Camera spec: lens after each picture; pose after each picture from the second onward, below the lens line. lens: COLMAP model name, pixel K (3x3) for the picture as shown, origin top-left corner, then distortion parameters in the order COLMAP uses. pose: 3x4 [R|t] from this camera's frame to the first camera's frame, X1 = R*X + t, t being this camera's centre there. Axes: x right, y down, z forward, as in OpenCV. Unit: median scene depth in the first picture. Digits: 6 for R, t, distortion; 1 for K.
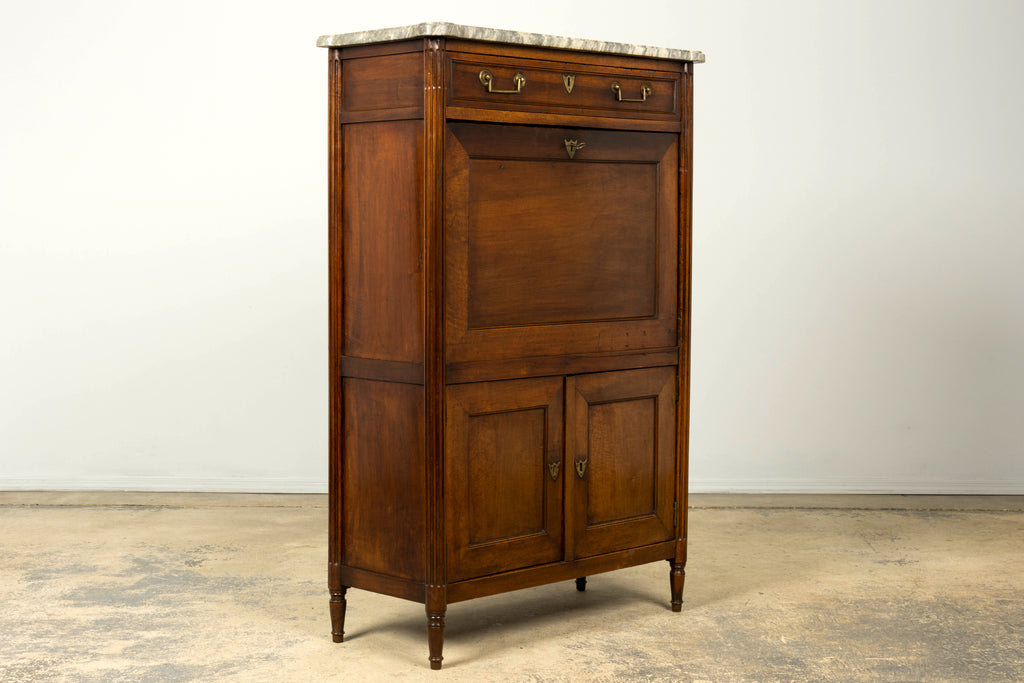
lens RADIAL K [[1743.3, 0, 512.0], [0, 1743.3, 341.5], [0, 0, 1]] dist [-0.002404, -0.003795]
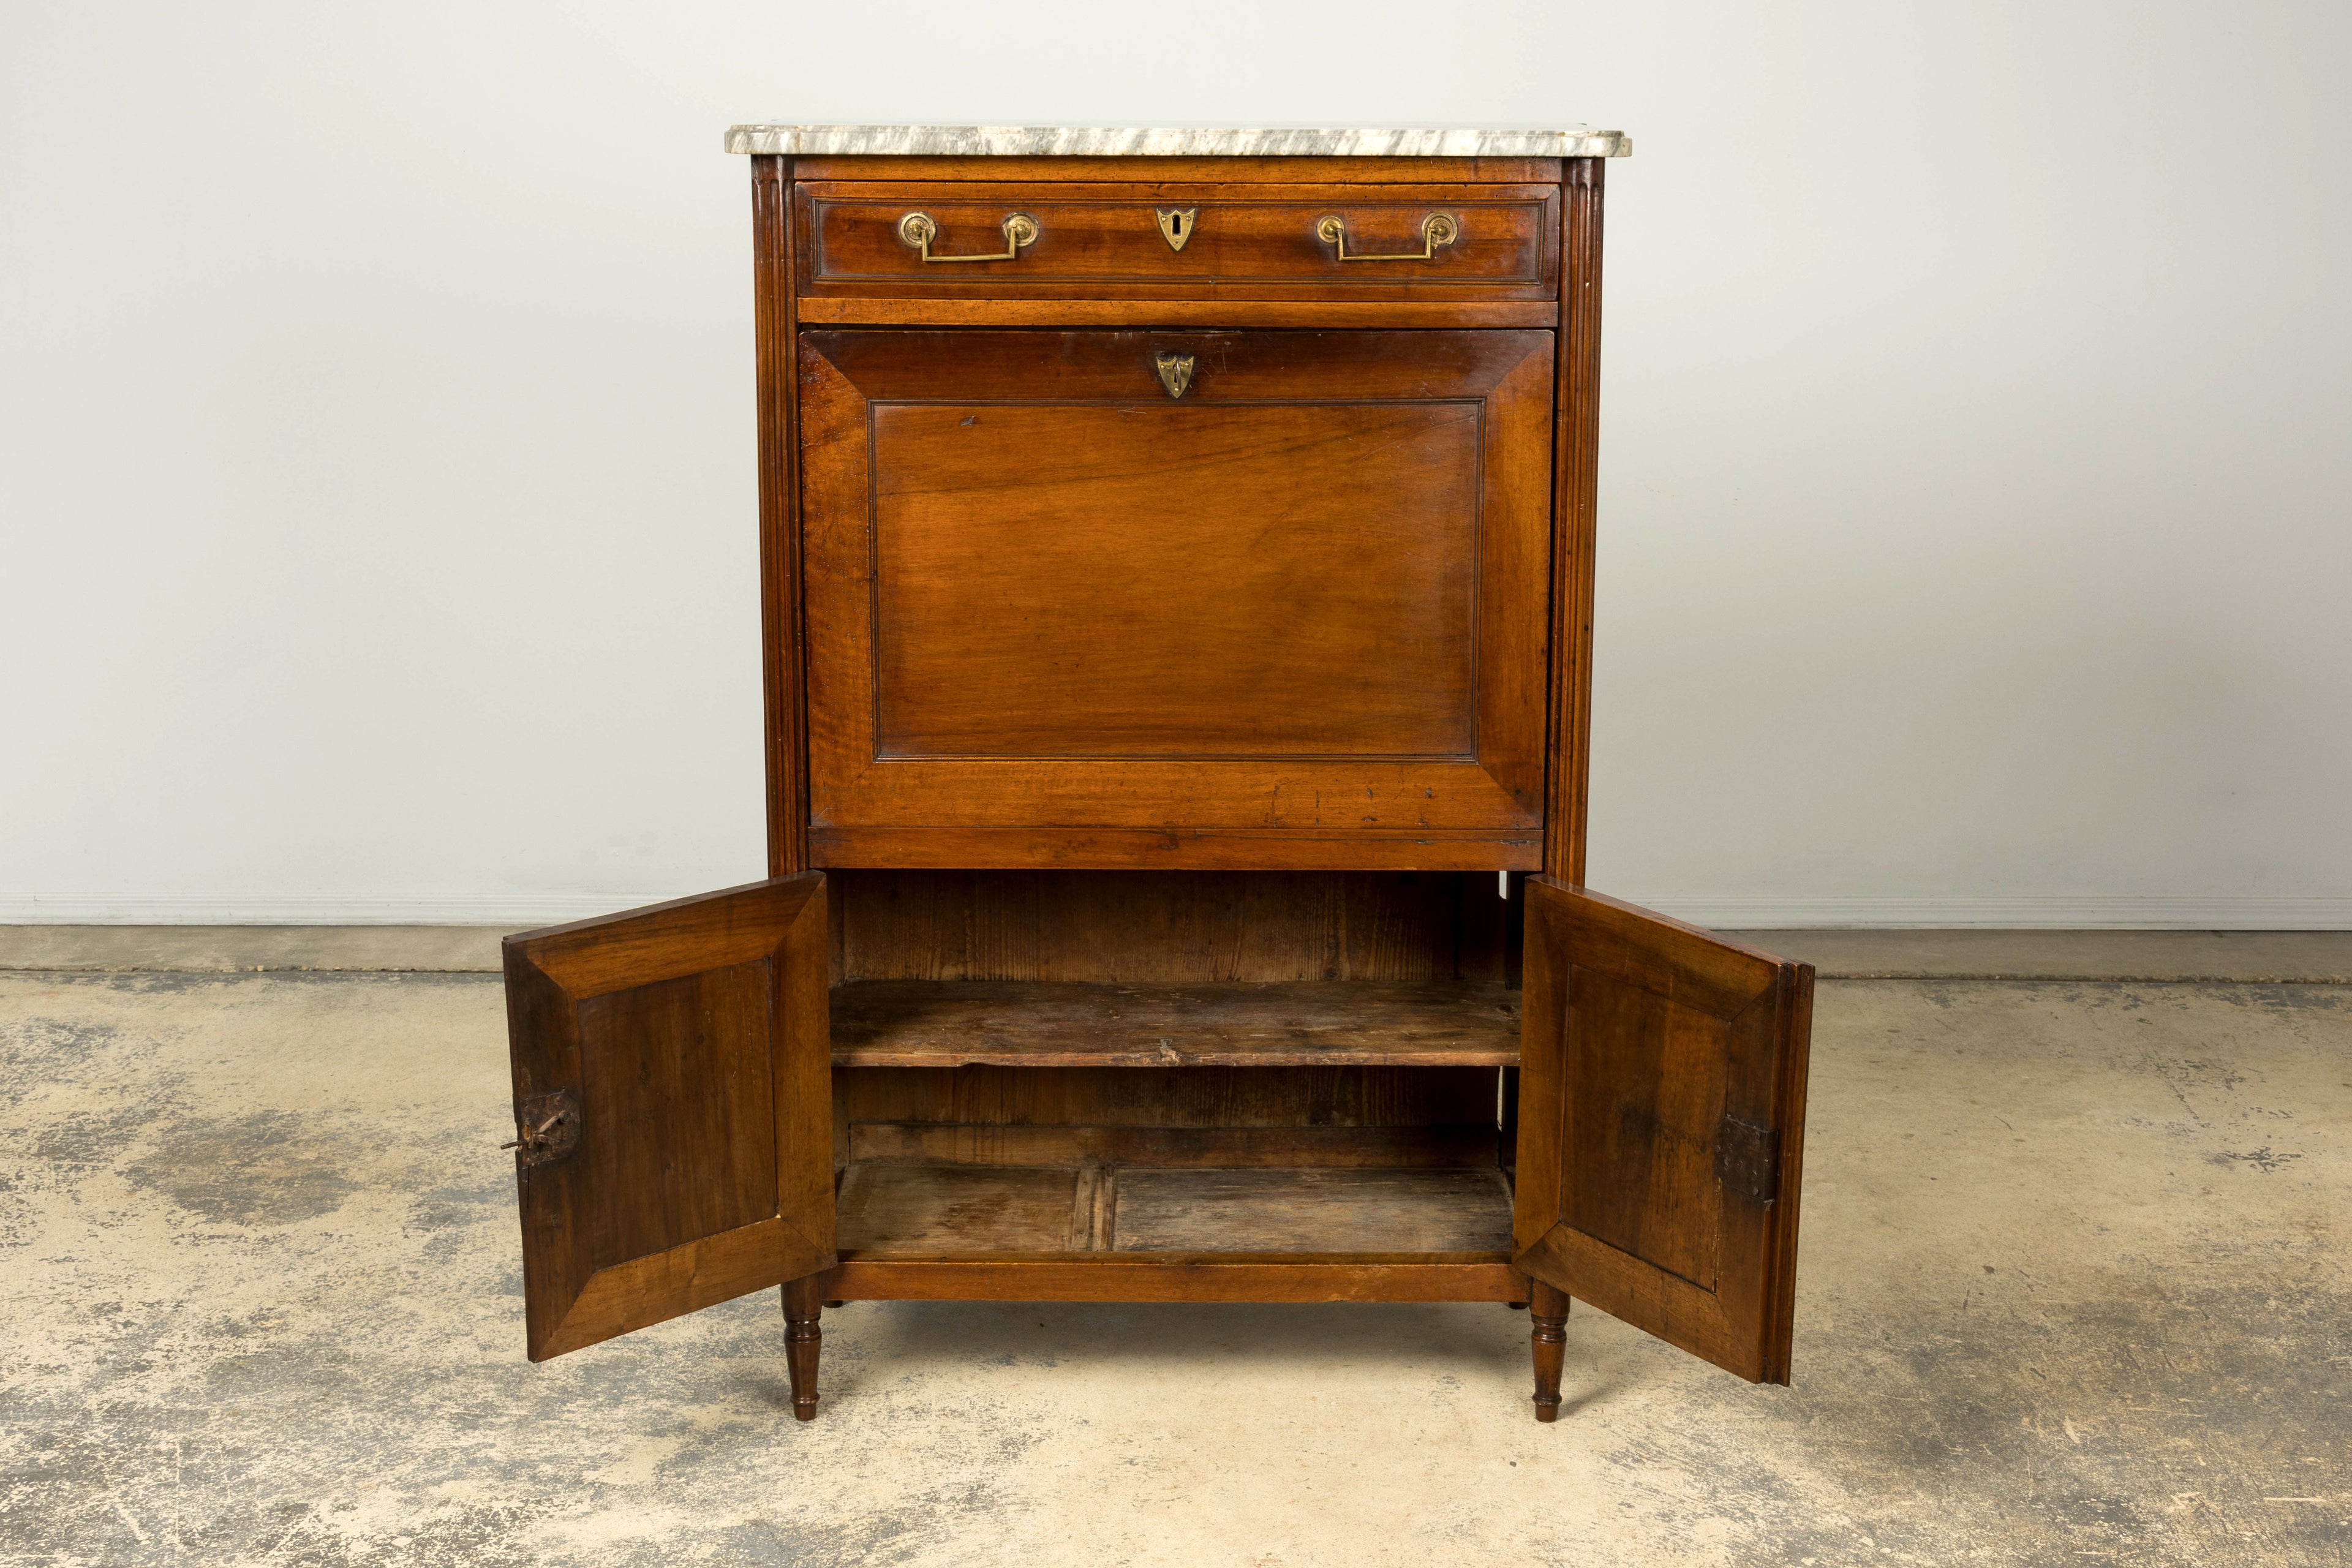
lens RADIAL K [[3297.0, 0, 1174.3], [0, 3297.0, 795.8], [0, 0, 1]] dist [-0.011241, 0.016579]
pose [[0.714005, 0.143466, -0.685284, 0.629610], [-0.050885, 0.986826, 0.153577, -0.134838], [0.698289, -0.074784, 0.711899, 0.393232]]
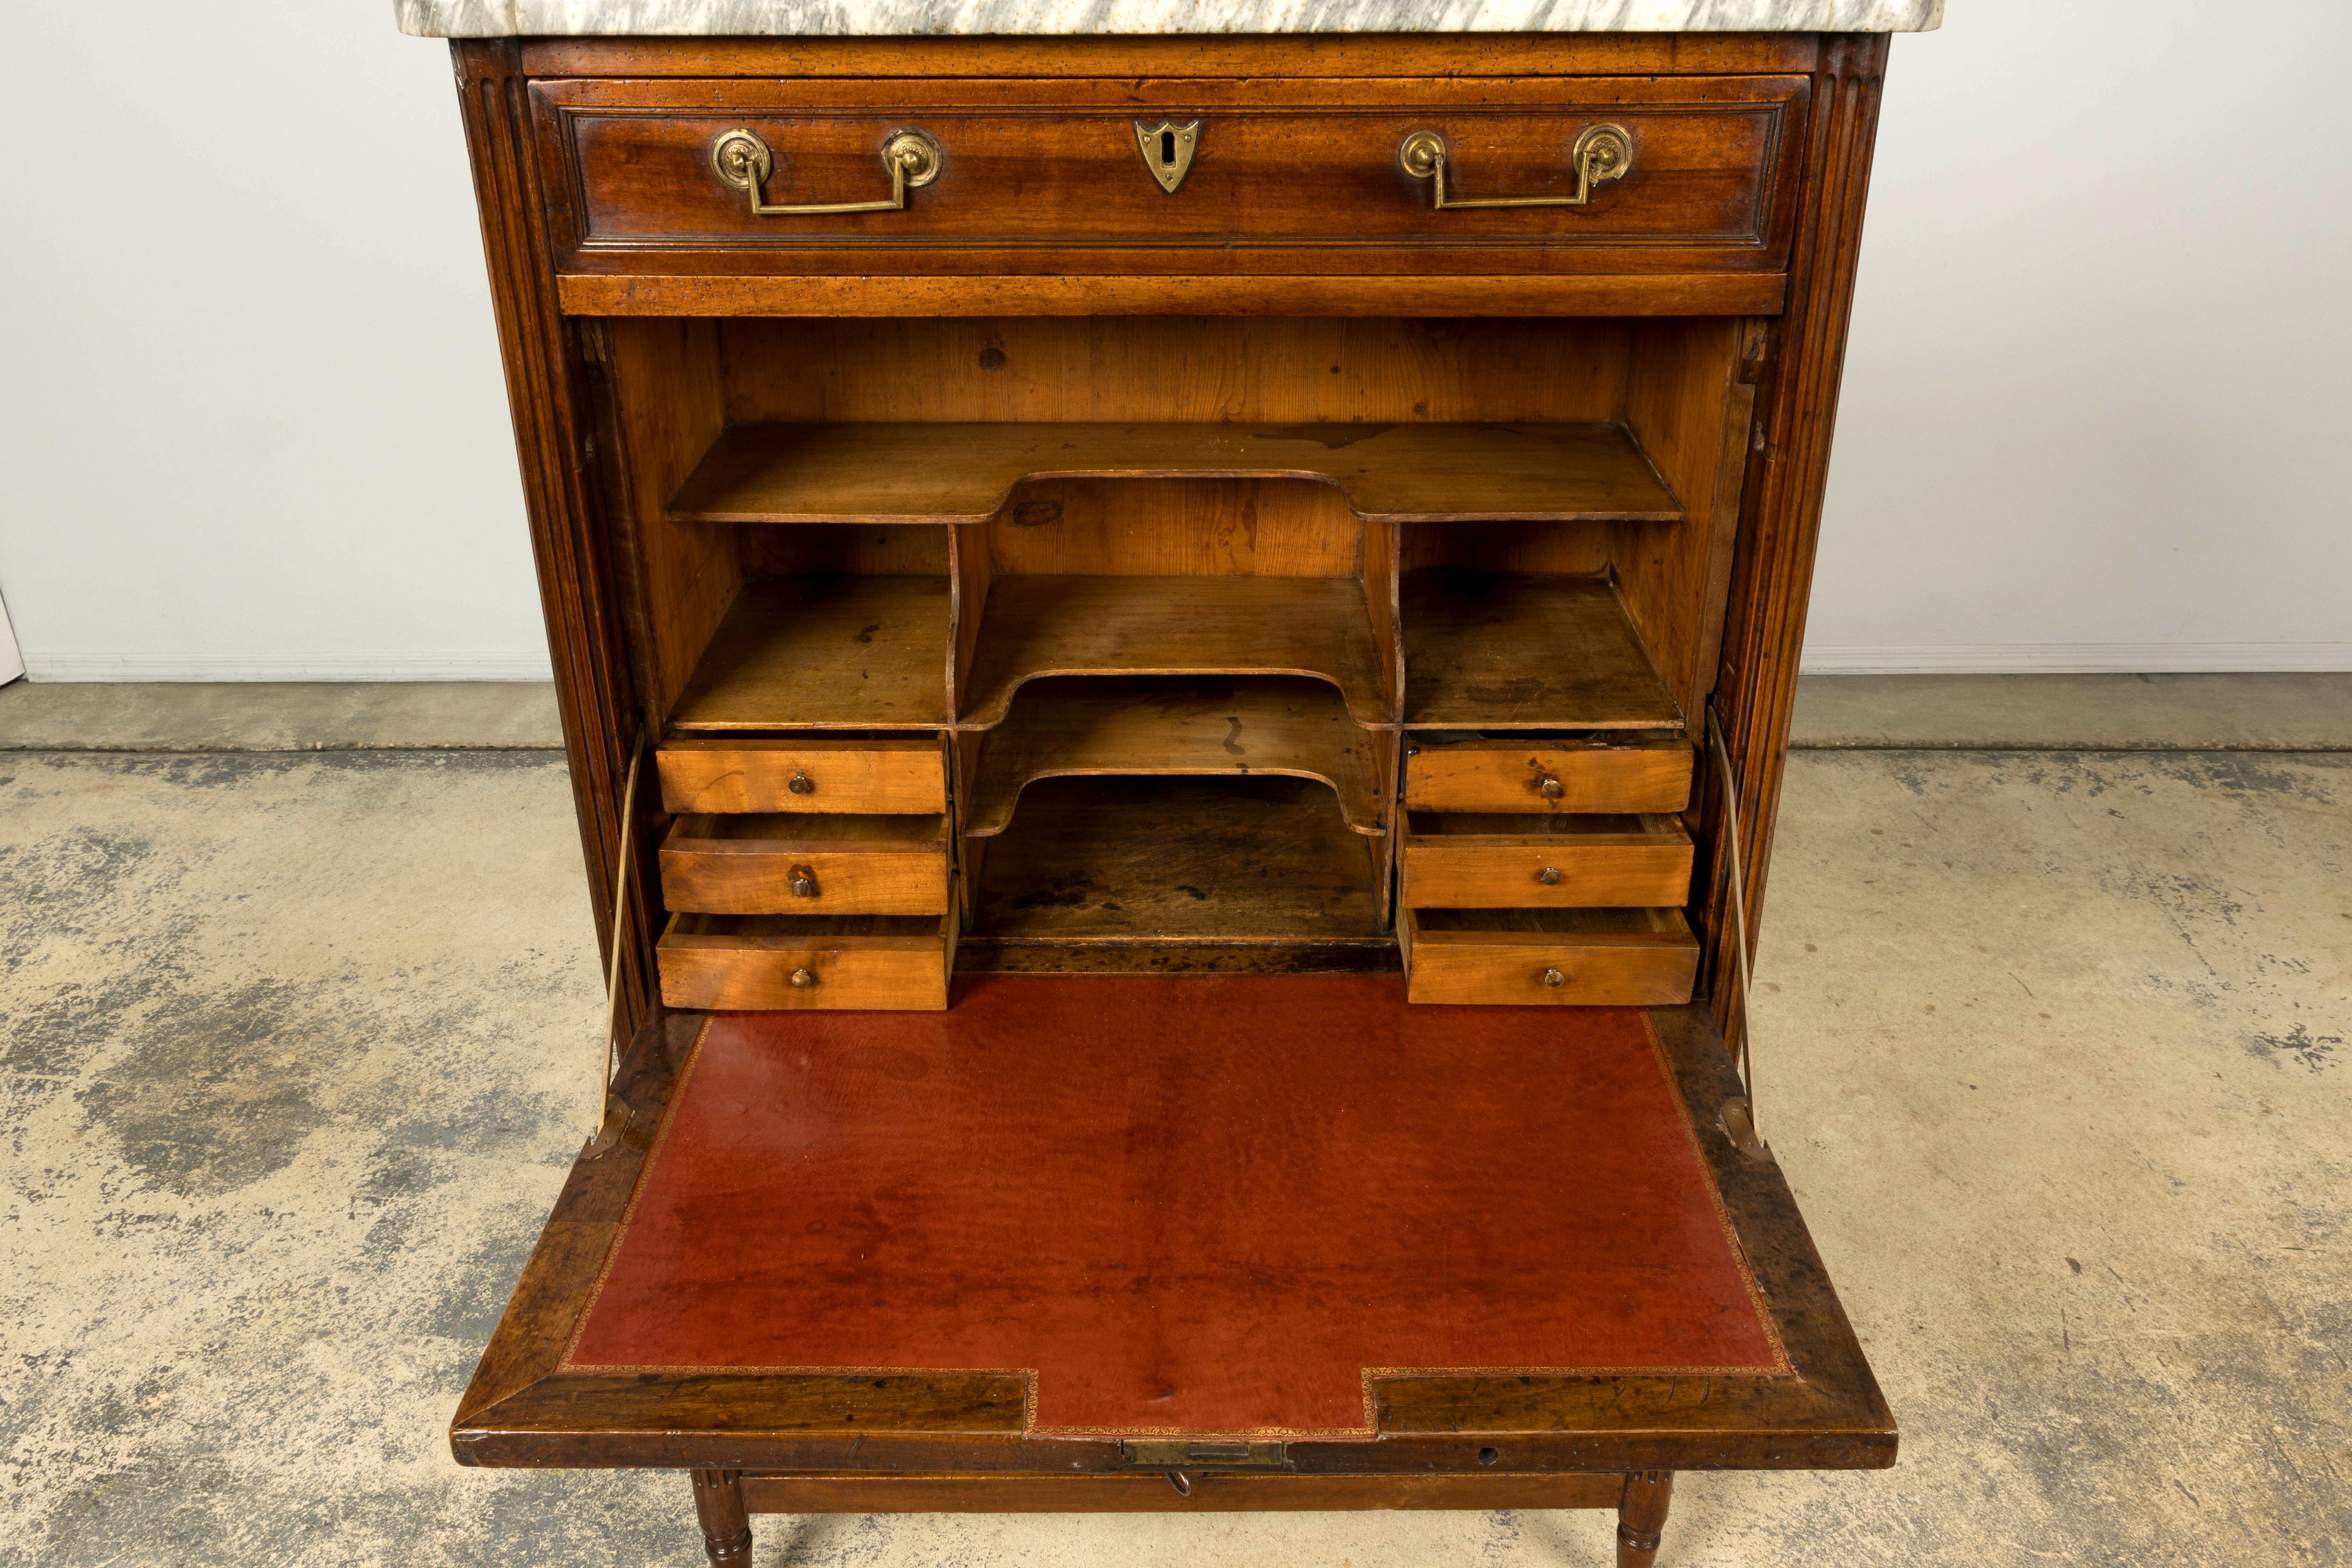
lens RADIAL K [[1955.6, 0, 1189.8], [0, 1955.6, 792.6], [0, 0, 1]] dist [0.003859, -0.007463]
pose [[0.718200, 0.310027, -0.622954, 0.254041], [-0.043913, 0.913669, 0.404081, -0.180846], [0.694450, -0.262855, 0.669811, 0.777154]]
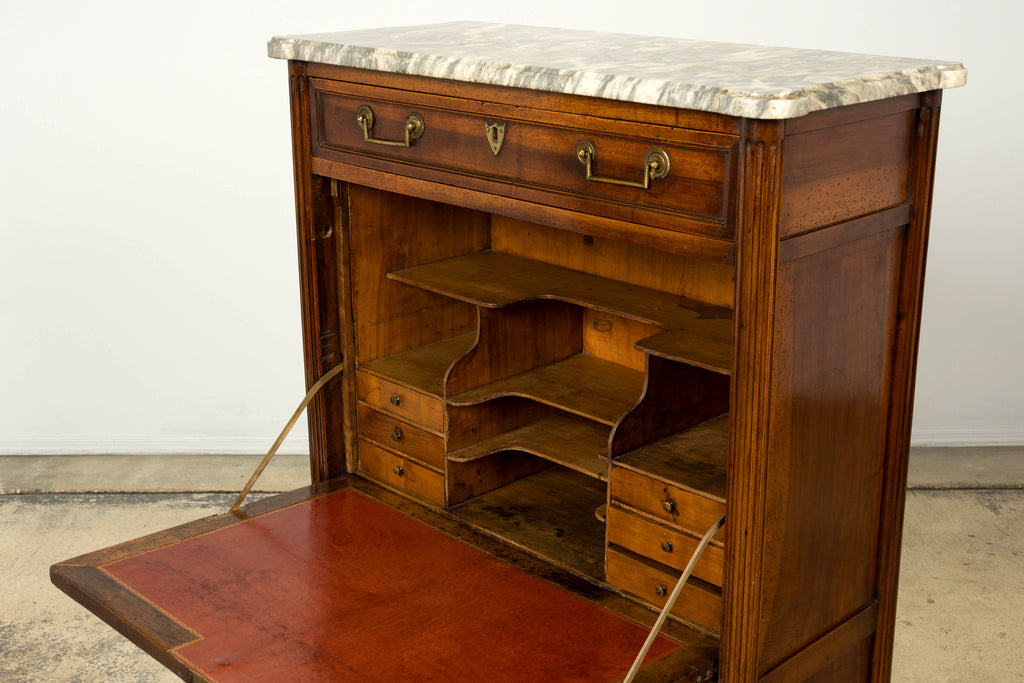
lens RADIAL K [[1375.7, 0, 512.0], [0, 1375.7, 341.5], [0, 0, 1]] dist [-0.009615, -0.005055]
pose [[0.001654, 0.299160, -0.954201, 0.473684], [-0.067533, 0.952058, 0.298371, -0.218368], [0.997716, 0.063946, 0.021777, 1.003439]]
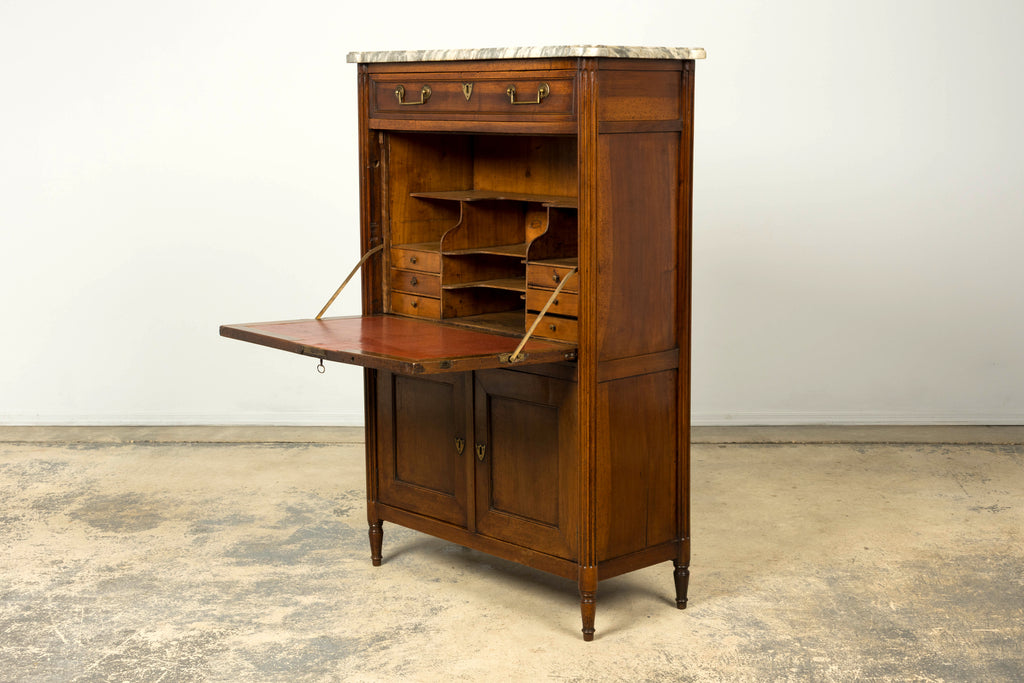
lens RADIAL K [[1542.8, 0, 512.0], [0, 1542.8, 341.5], [0, 0, 1]] dist [-0.002882, -0.010174]
pose [[-0.029596, 0.150793, -0.988122, 0.989658], [-0.070973, 0.985743, 0.152556, -0.143446], [0.997039, 0.074645, -0.018471, 1.059649]]
